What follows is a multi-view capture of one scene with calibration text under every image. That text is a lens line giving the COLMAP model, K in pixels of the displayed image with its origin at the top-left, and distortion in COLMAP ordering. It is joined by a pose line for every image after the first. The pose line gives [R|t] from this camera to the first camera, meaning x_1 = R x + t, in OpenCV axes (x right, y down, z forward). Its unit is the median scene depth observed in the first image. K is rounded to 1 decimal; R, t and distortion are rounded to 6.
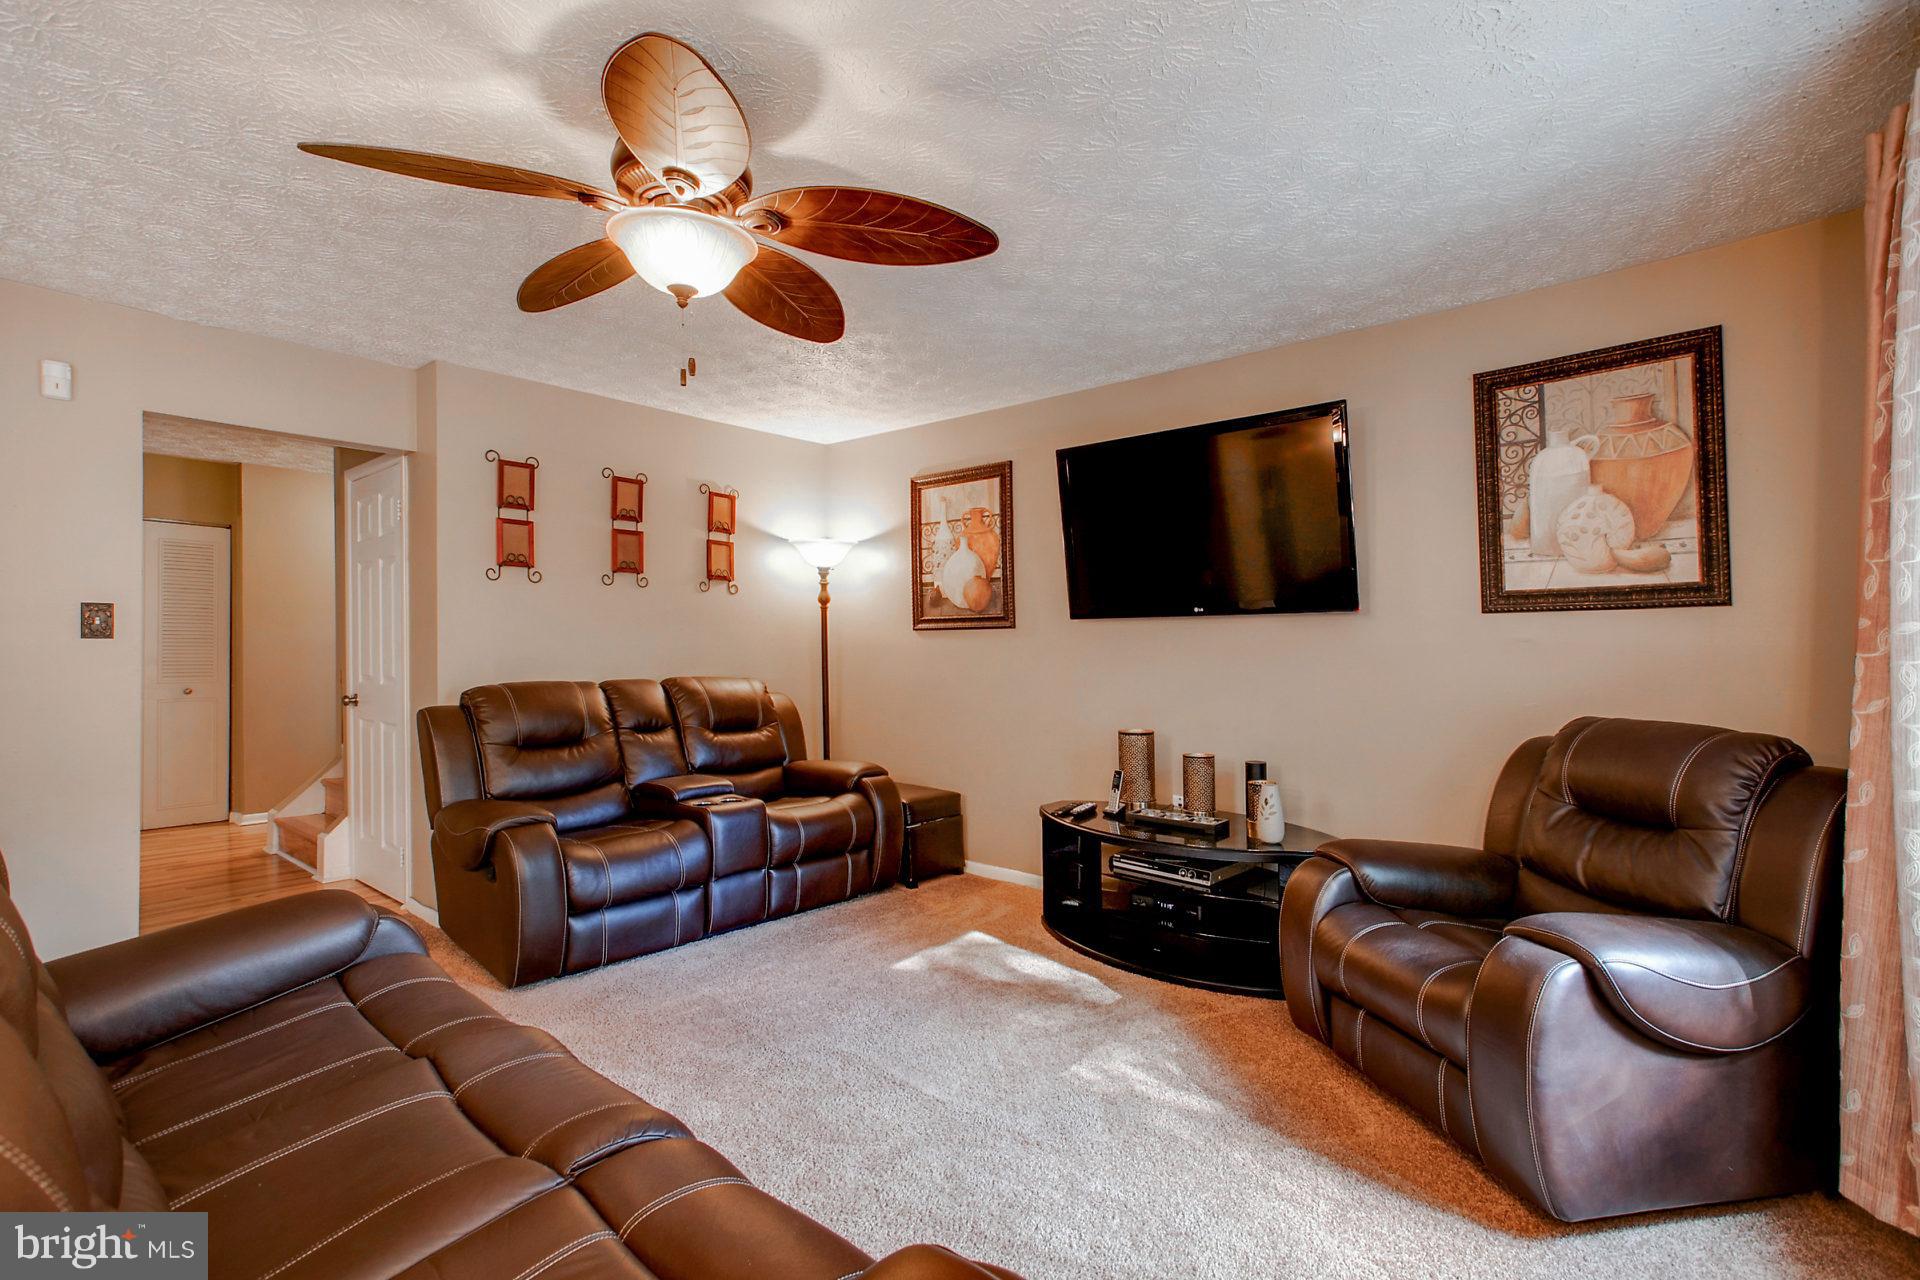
lens RADIAL K [[903.1, 0, 960.0], [0, 903.1, 640.0], [0, 0, 1]] dist [0.000720, 0.000106]
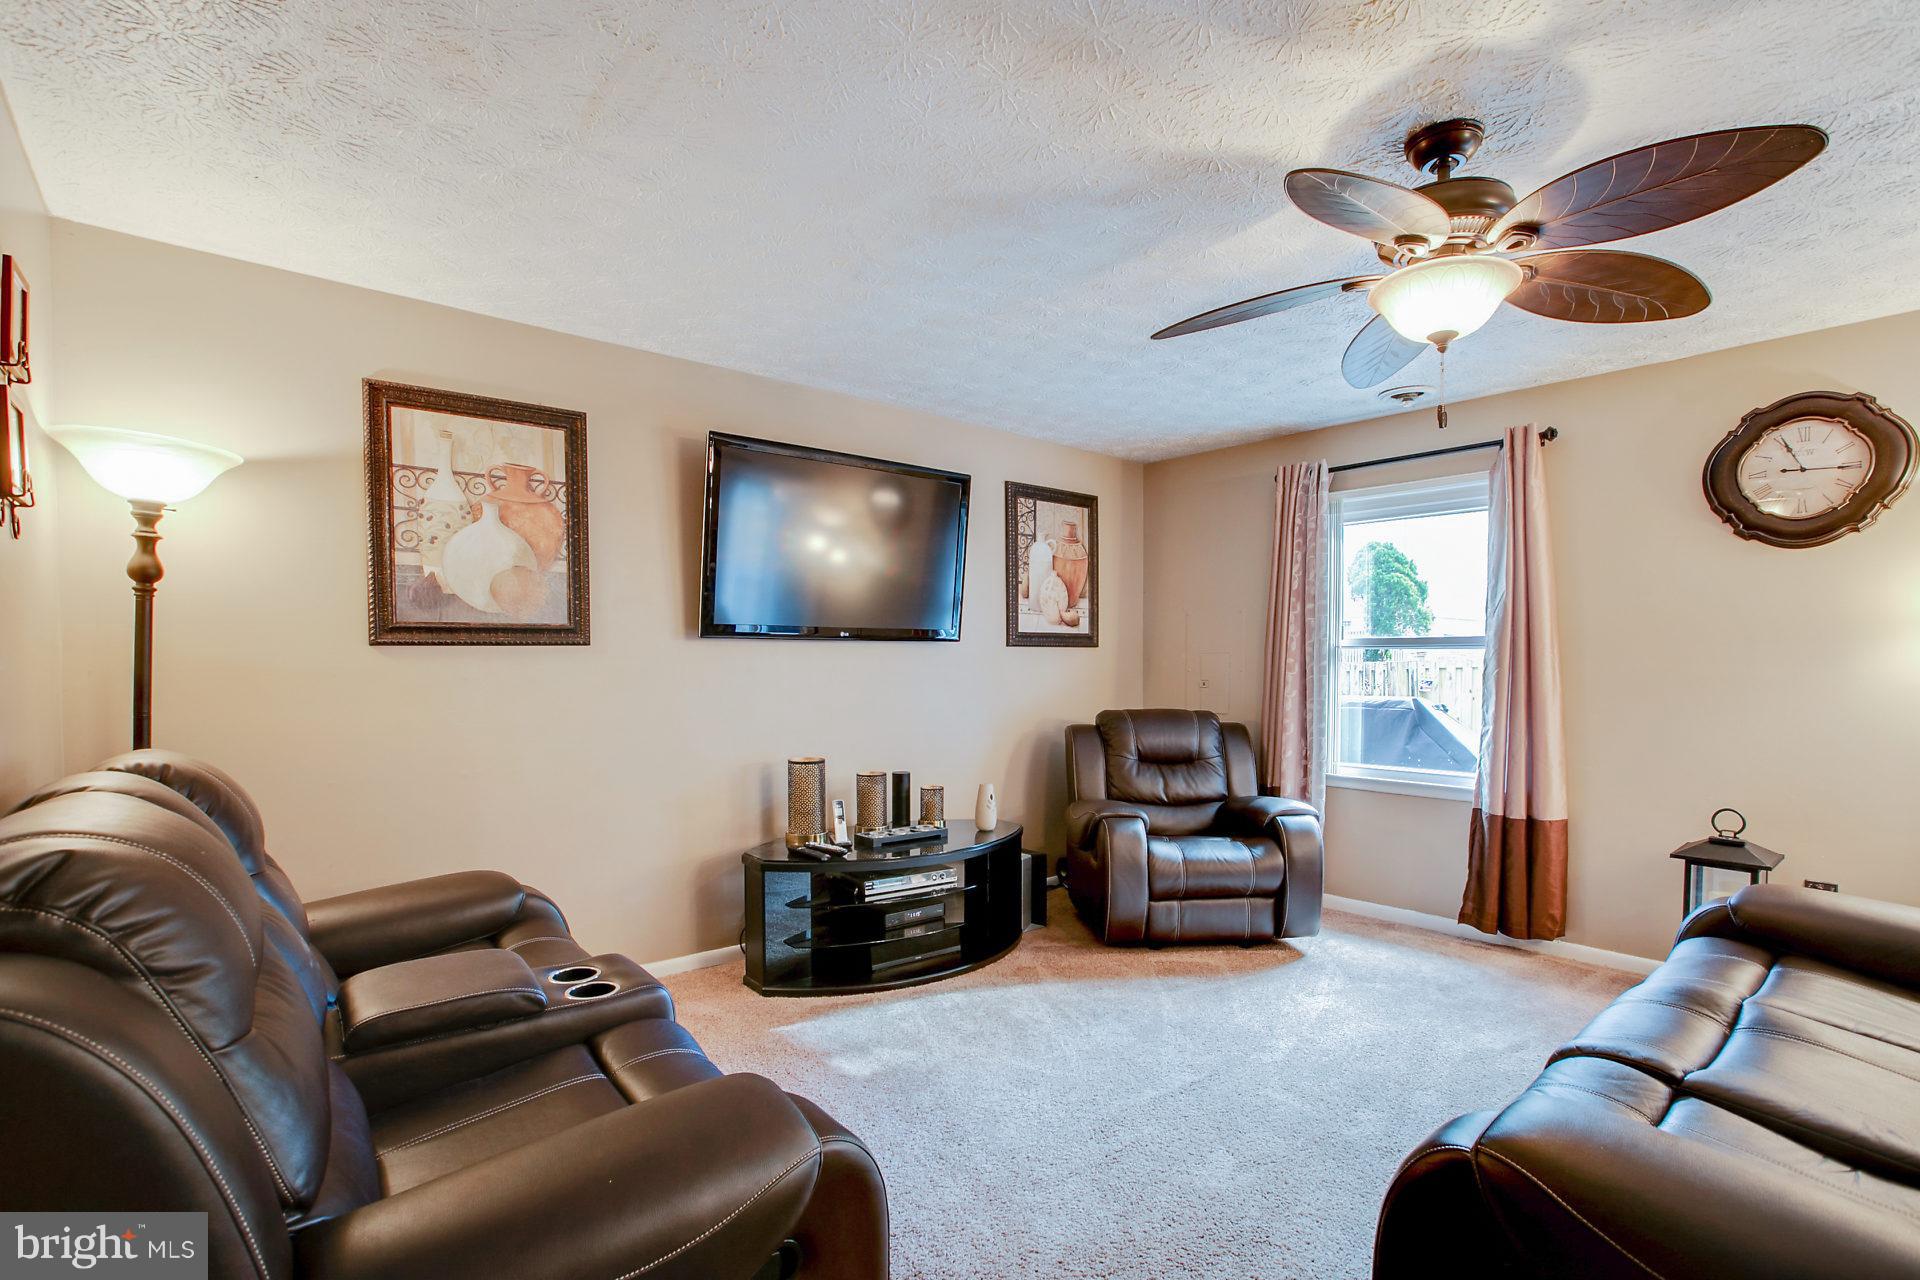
lens RADIAL K [[901.5, 0, 959.7], [0, 901.5, 695.9], [0, 0, 1]] dist [-0.040974, 0.000530]
pose [[0.161090, -0.029188, 0.986508, -0.748759], [-0.004843, 0.999527, 0.030364, 0.004401], [-0.986928, -0.009669, 0.160872, 0.728260]]
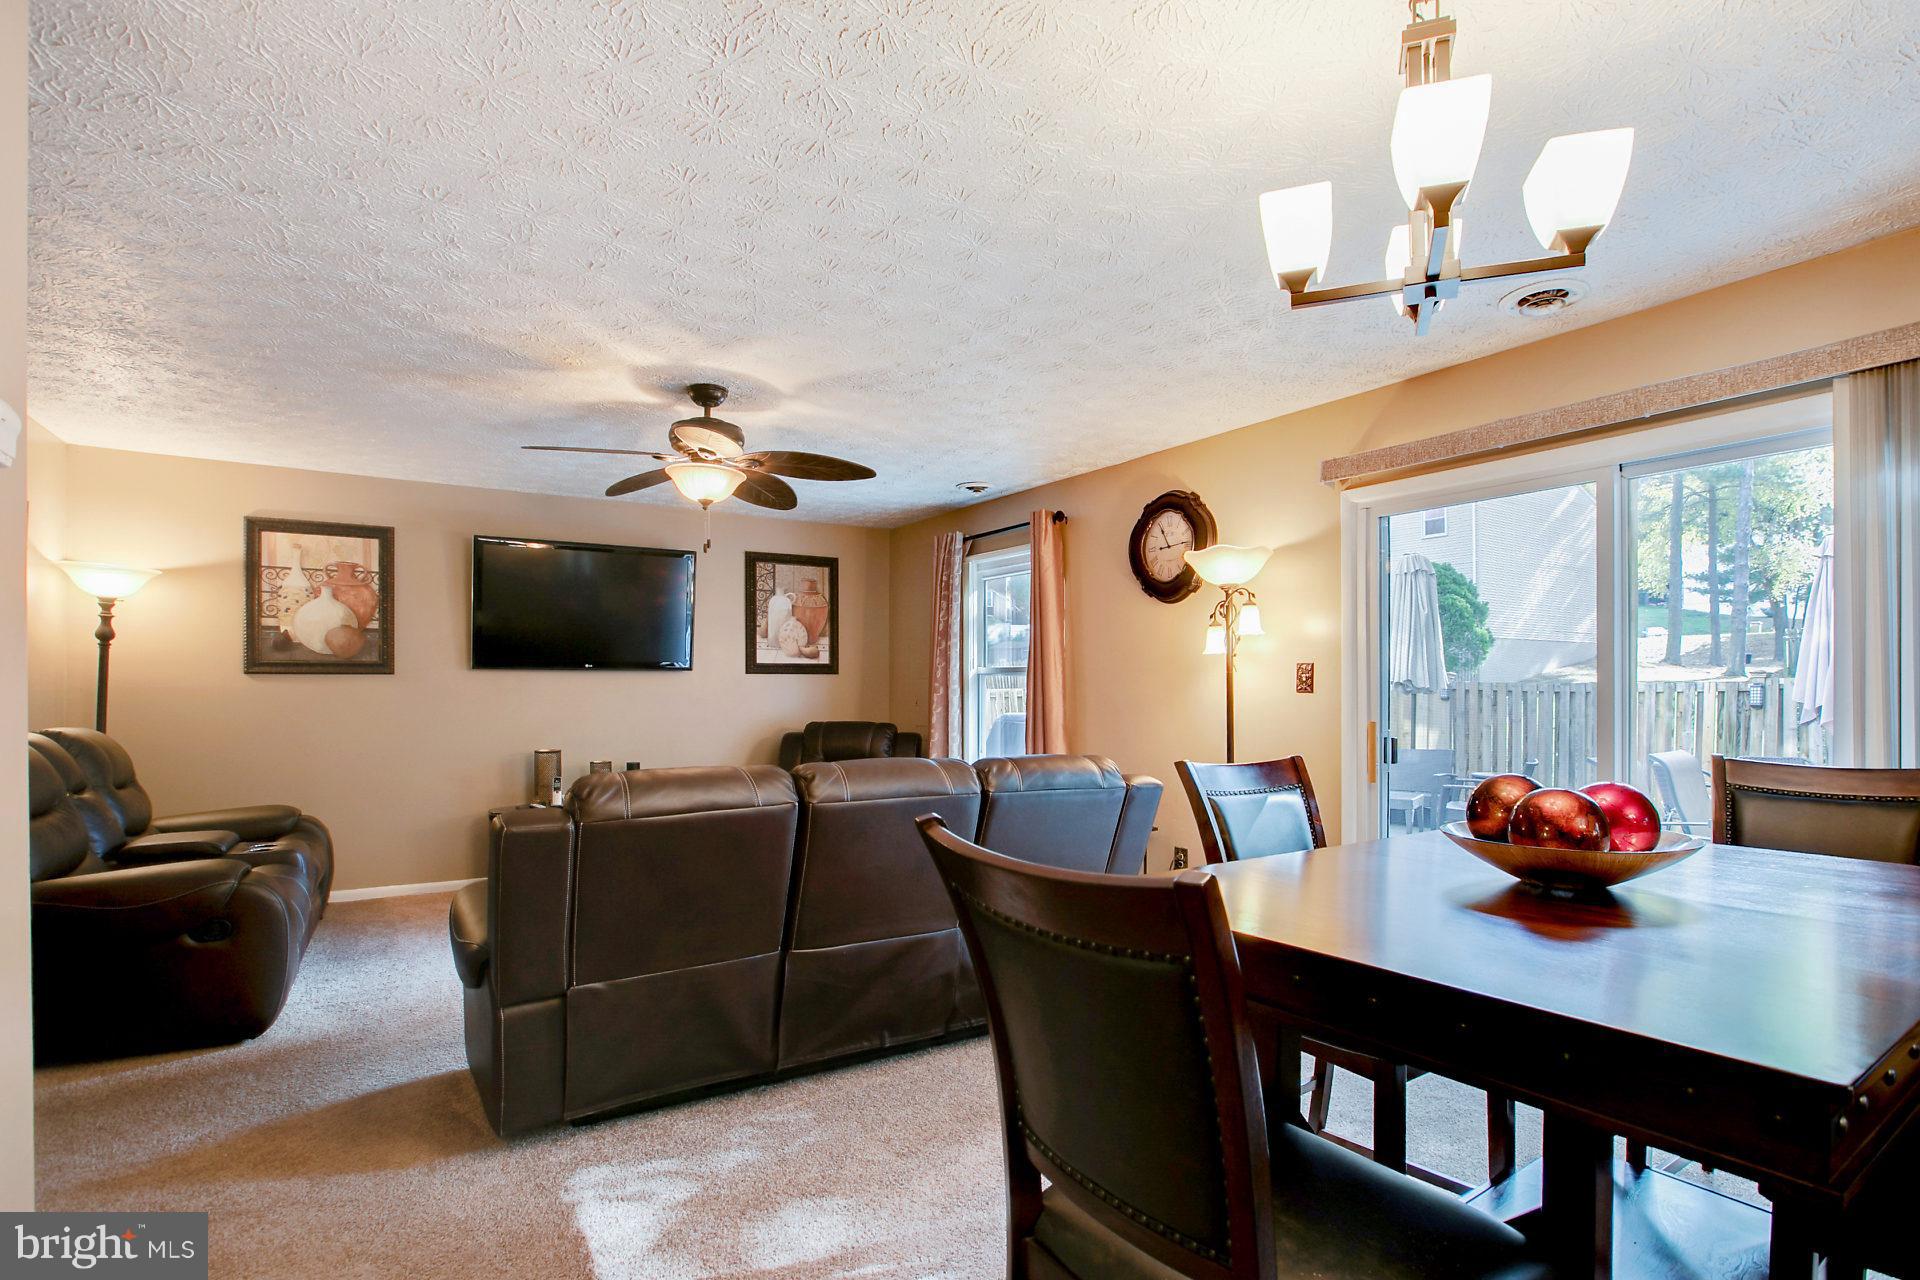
lens RADIAL K [[933.1, 0, 991.9], [0, 933.1, 688.2], [0, 0, 1]] dist [-0.035107, 0.001432]
pose [[0.282193, 0.004238, 0.959348, -1.041318], [-0.008341, 0.999963, -0.001964, 0.000284], [-0.959321, -0.007447, 0.282218, -0.065815]]
